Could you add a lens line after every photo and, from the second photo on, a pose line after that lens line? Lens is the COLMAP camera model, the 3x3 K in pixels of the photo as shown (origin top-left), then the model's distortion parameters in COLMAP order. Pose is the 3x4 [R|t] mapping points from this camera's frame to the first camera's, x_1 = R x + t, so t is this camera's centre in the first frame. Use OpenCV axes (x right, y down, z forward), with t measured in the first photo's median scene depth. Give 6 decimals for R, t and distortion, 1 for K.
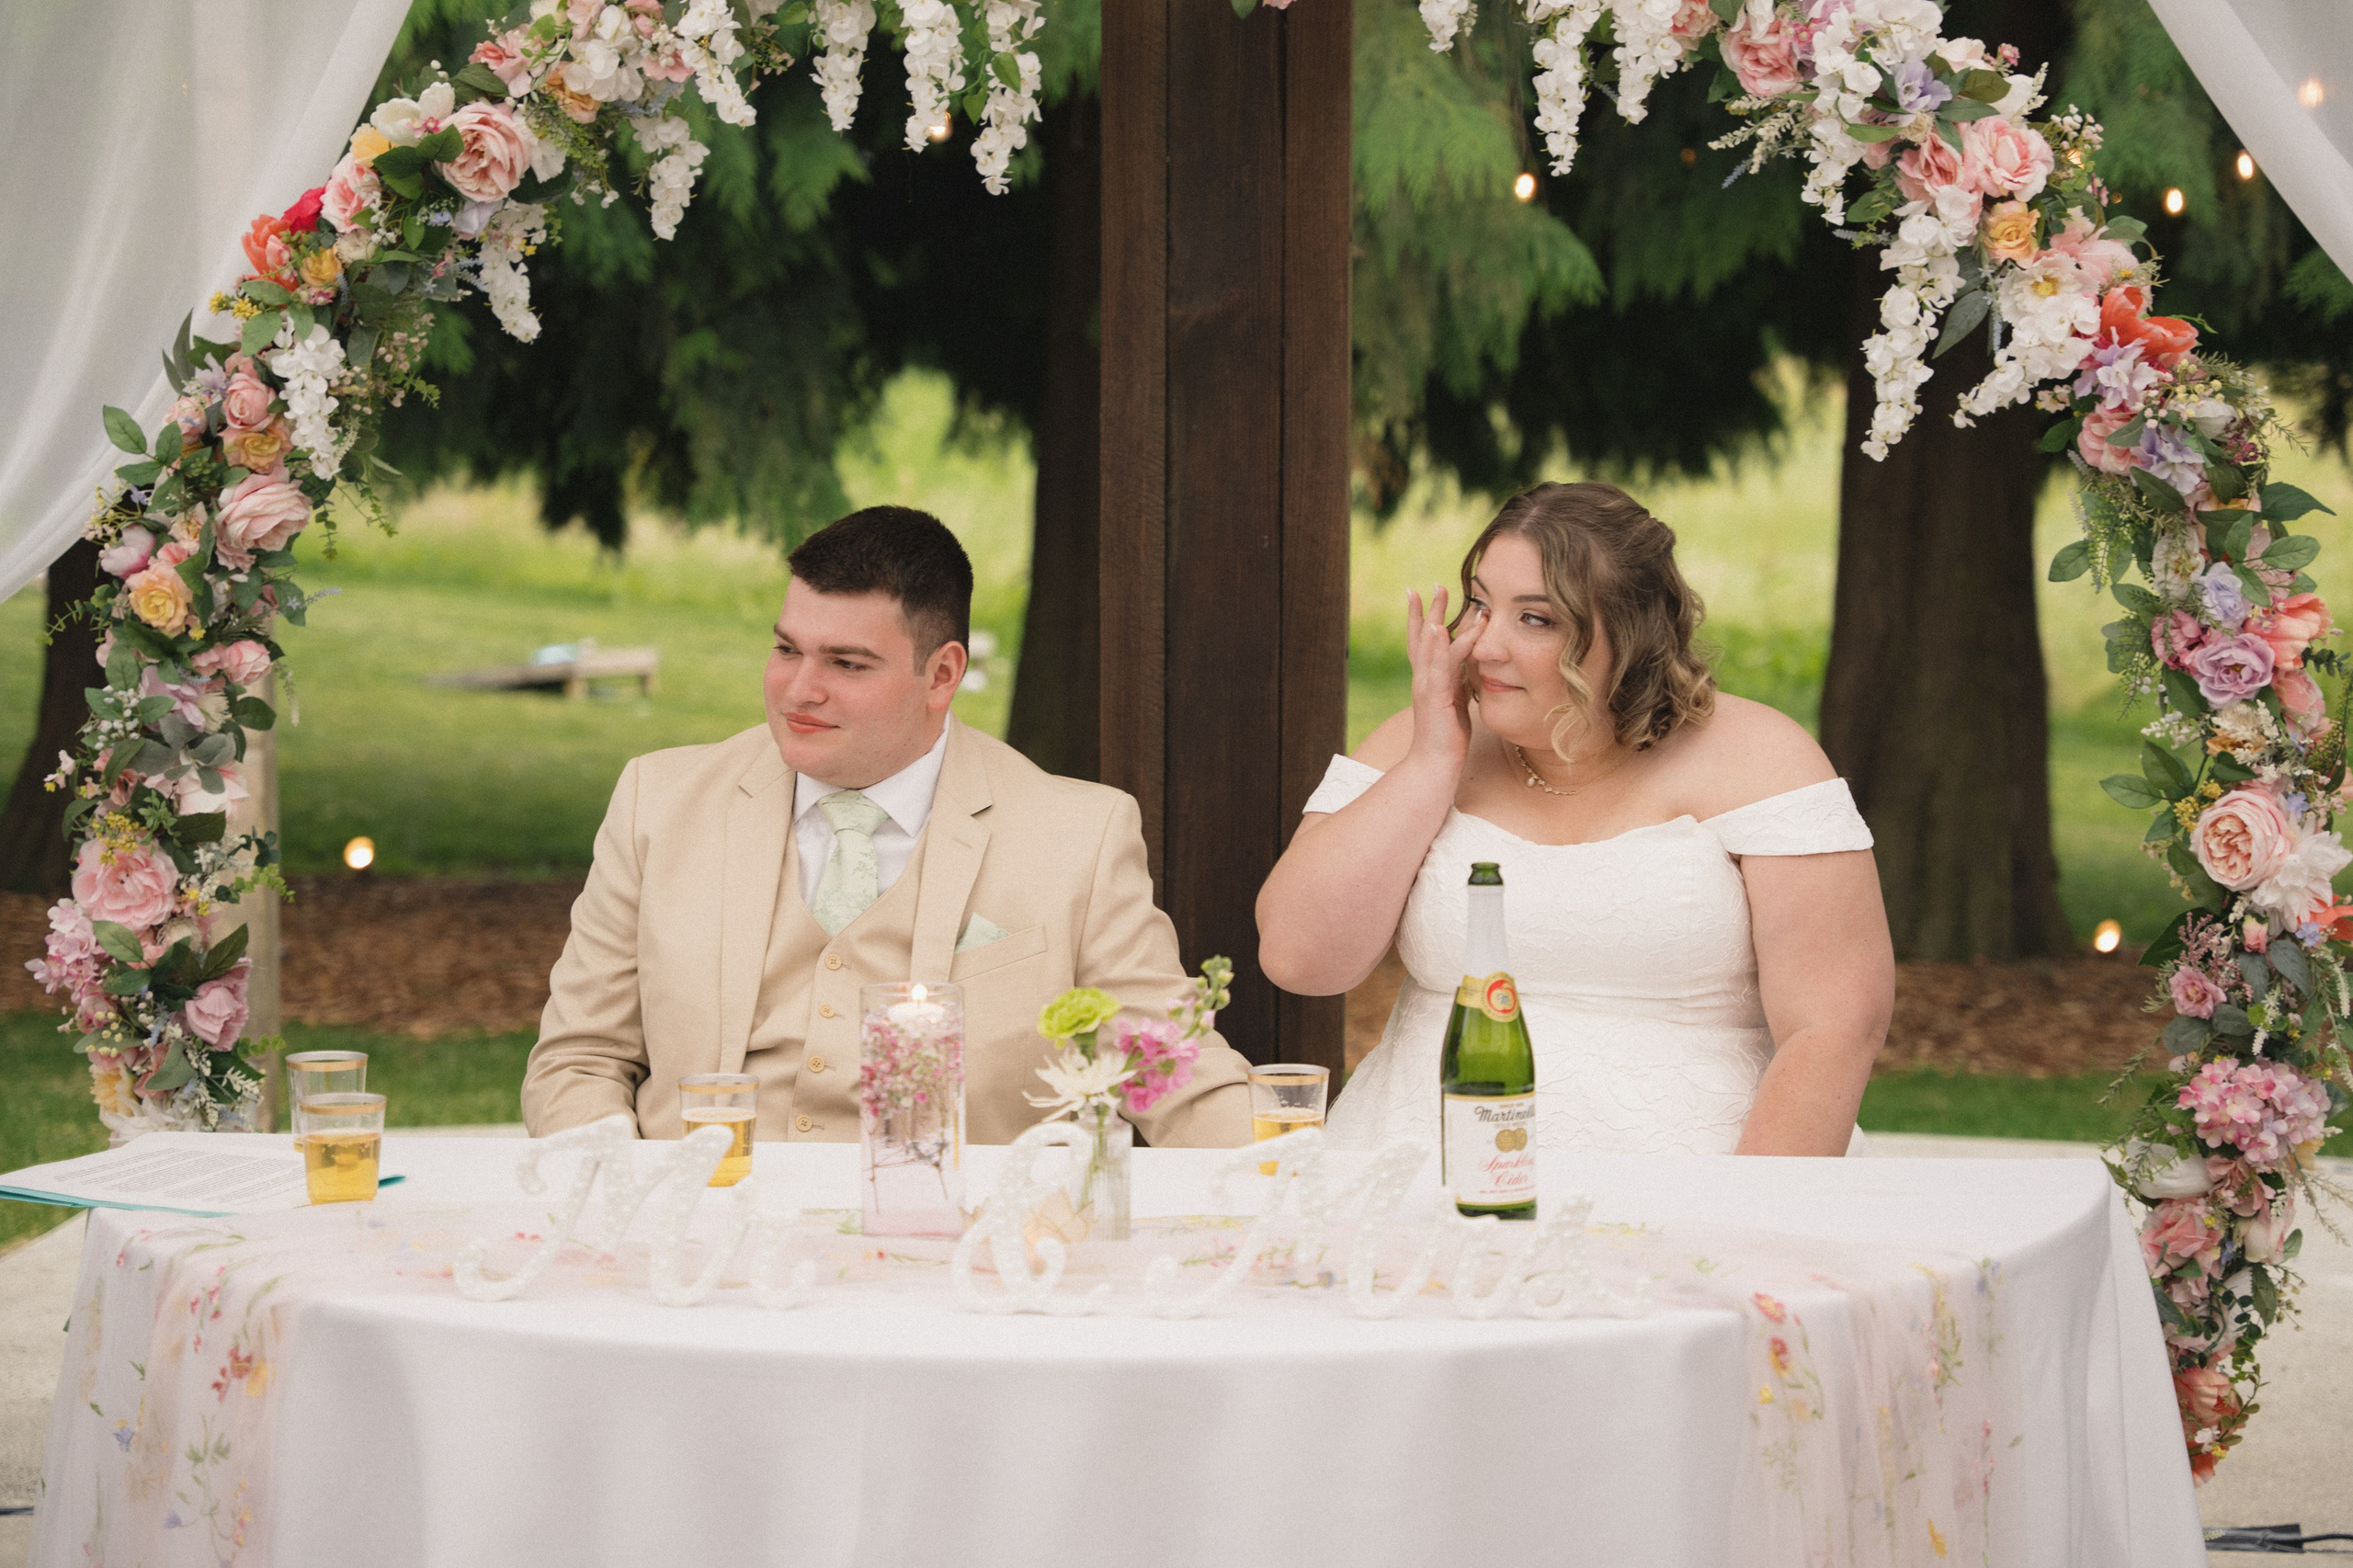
lens RADIAL K [[4760.0, 0, 1203.2], [0, 4760.0, 771.9], [0, 0, 1]] dist [0.295964, 0.309436]
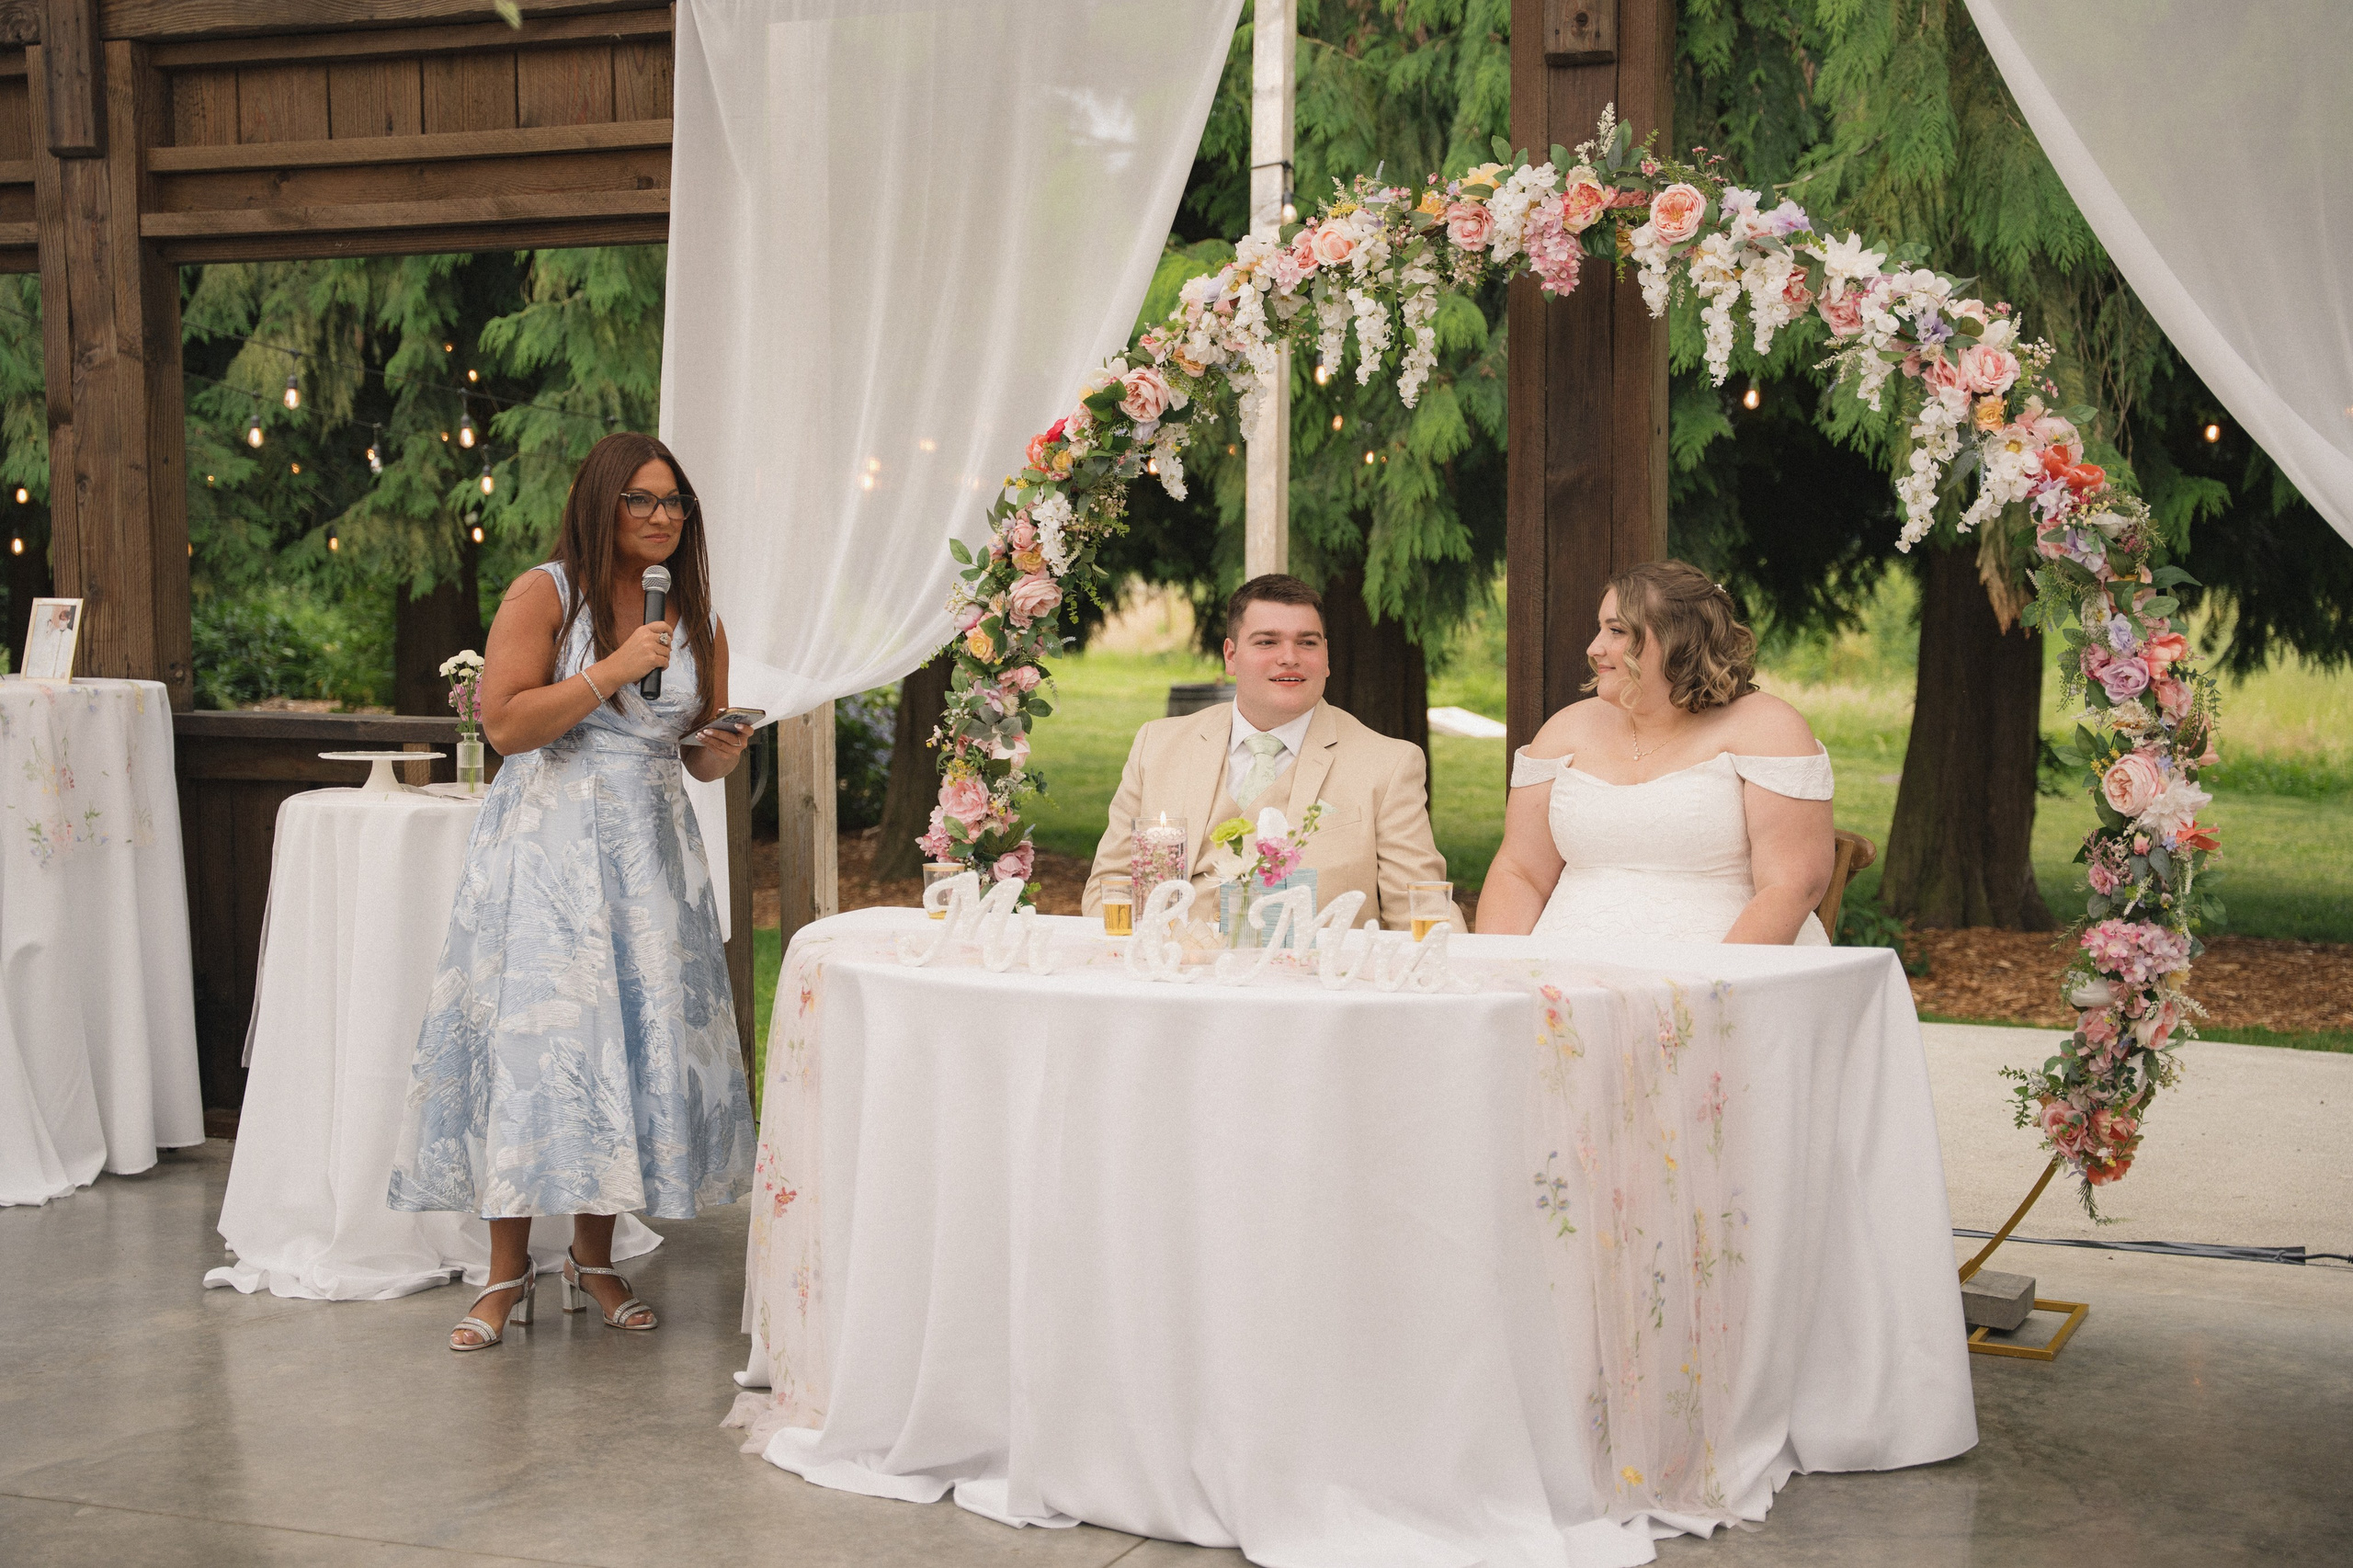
lens RADIAL K [[3204.4, 0, 1176.5], [0, 3204.4, 784.0], [0, 0, 1]] dist [0.025709, 0.656790]
pose [[0.938857, 0.014314, -0.344011, 0.280566], [-0.024130, 0.999414, -0.024268, 0.046714], [0.343462, 0.031085, 0.938652, -0.123074]]
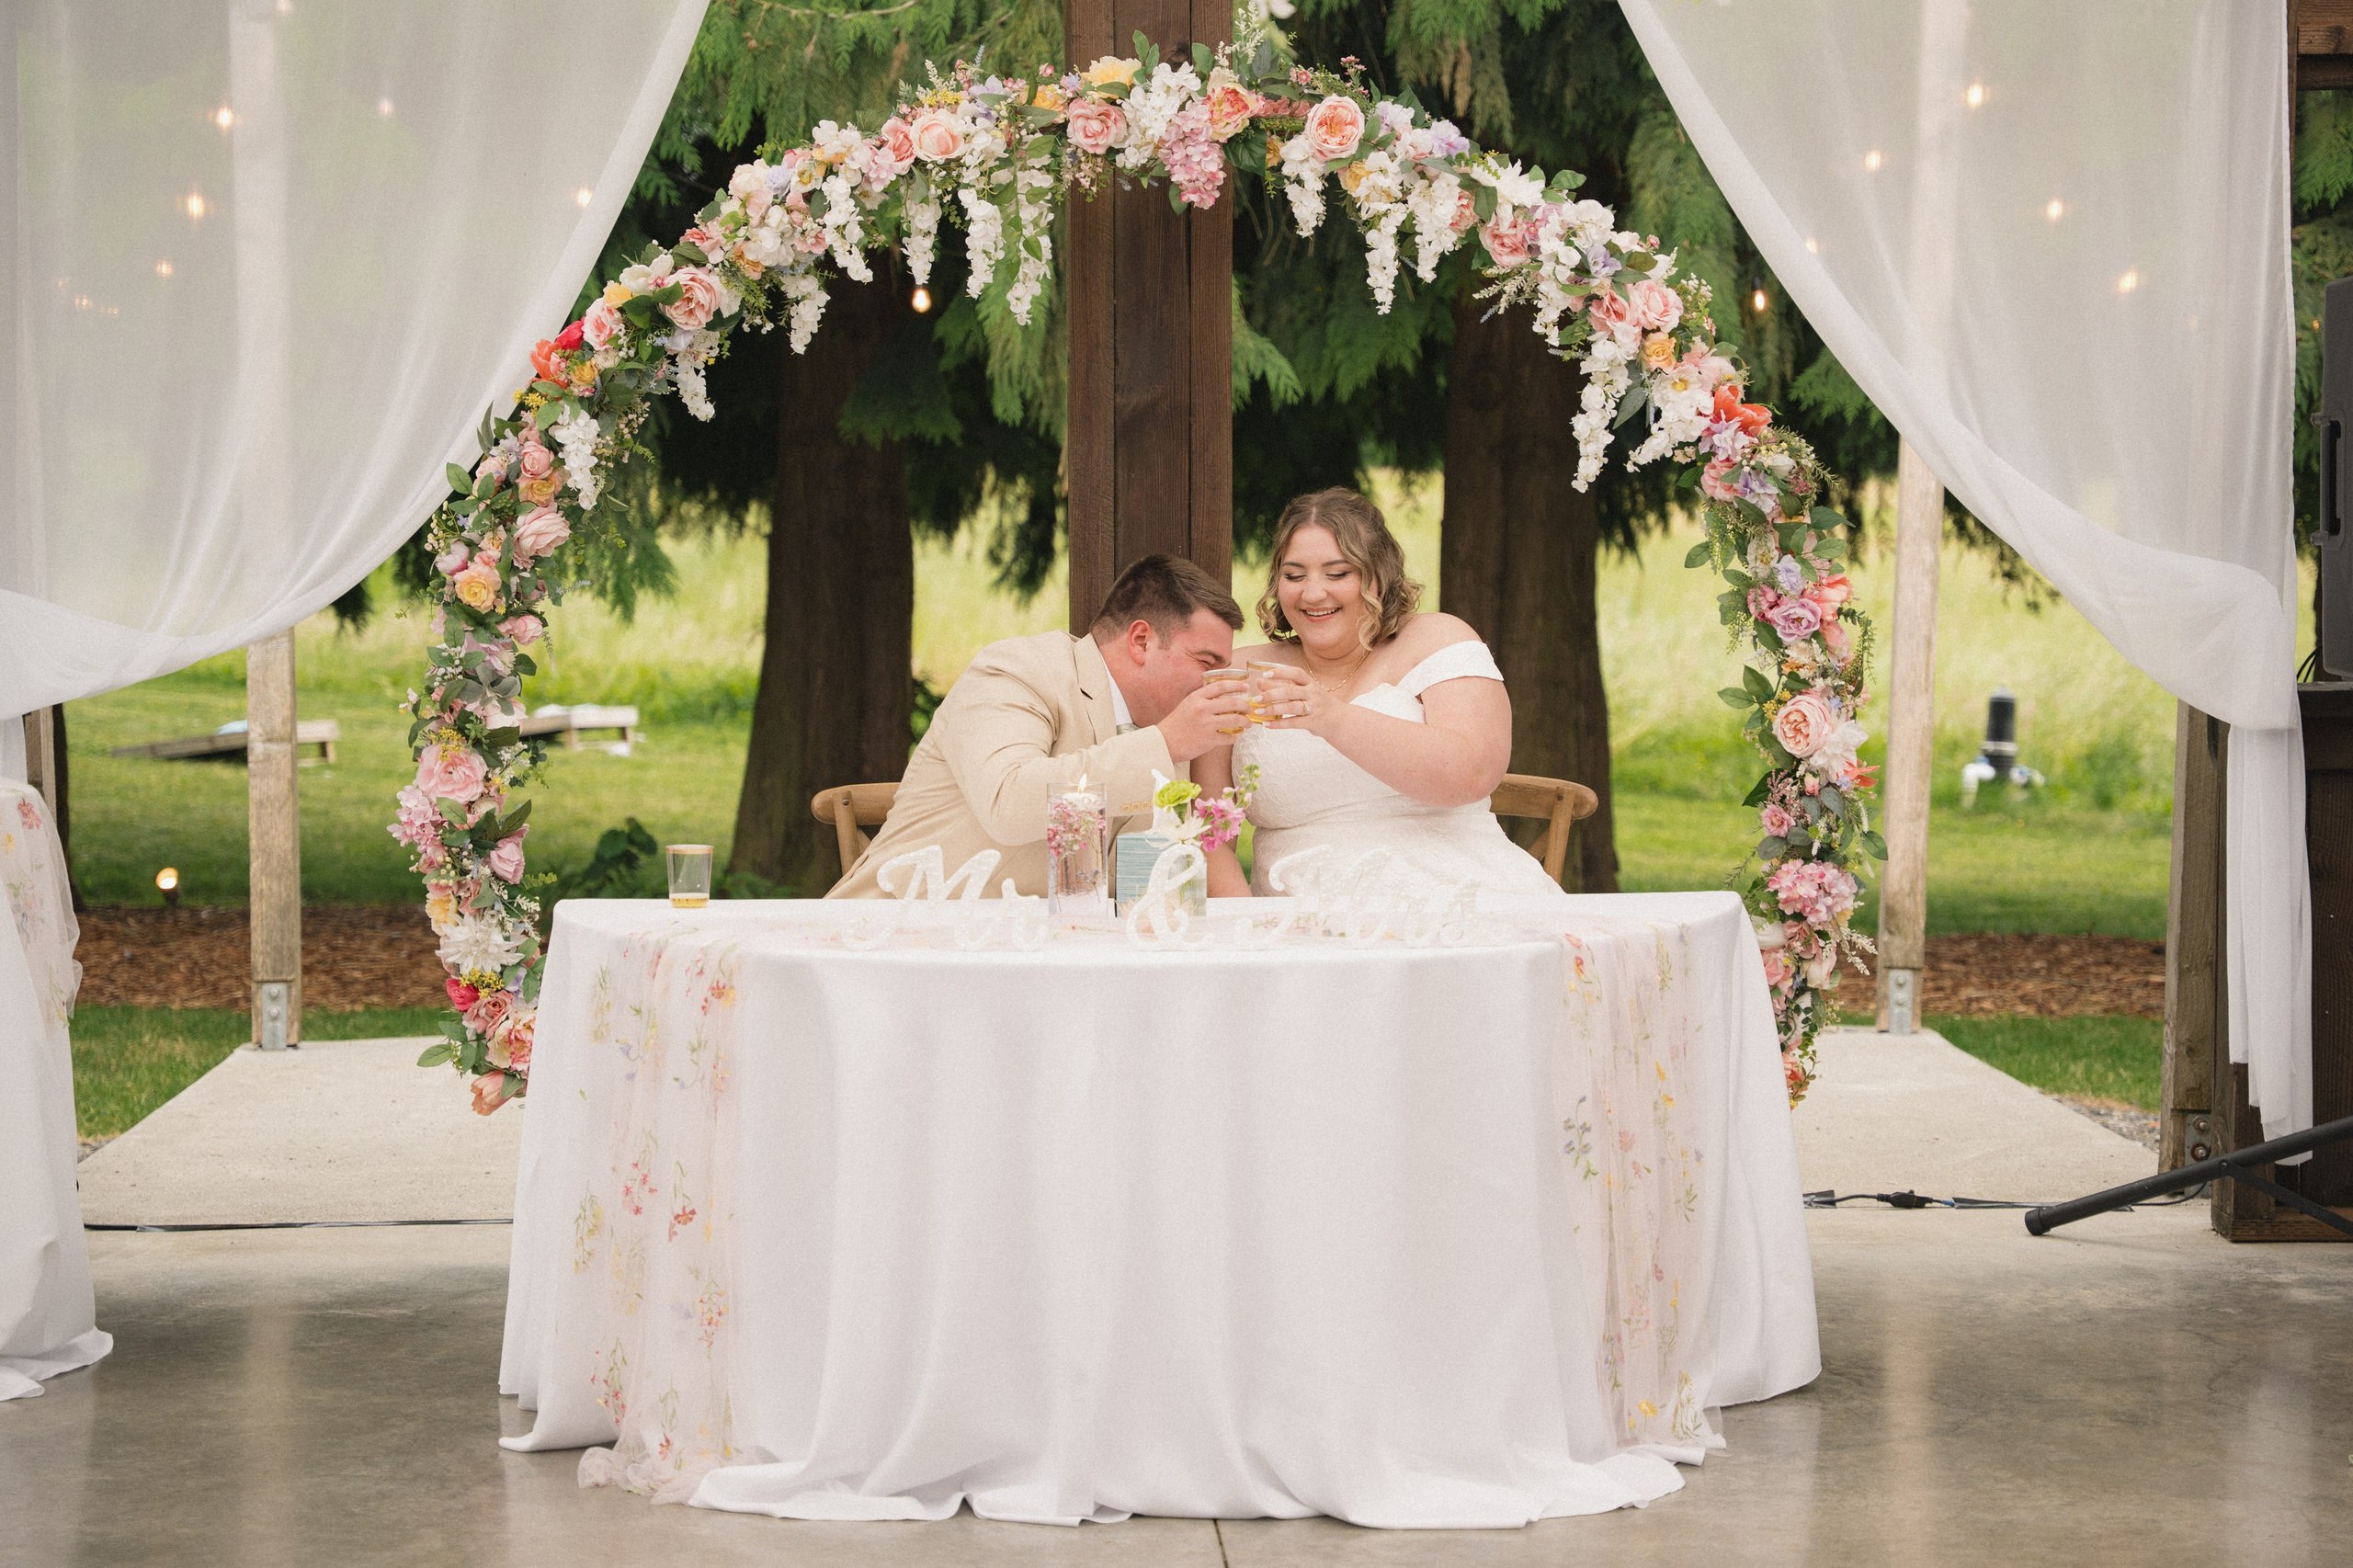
lens RADIAL K [[4700.8, 0, 1303.7], [0, 4700.8, 768.7], [0, 0, 1]] dist [0.250352, 0.045114]
pose [[0.992325, -0.011081, 0.123161, -0.143508], [0.013849, 0.999670, -0.021642, 0.059074], [-0.122880, 0.023182, 0.992151, -0.538487]]
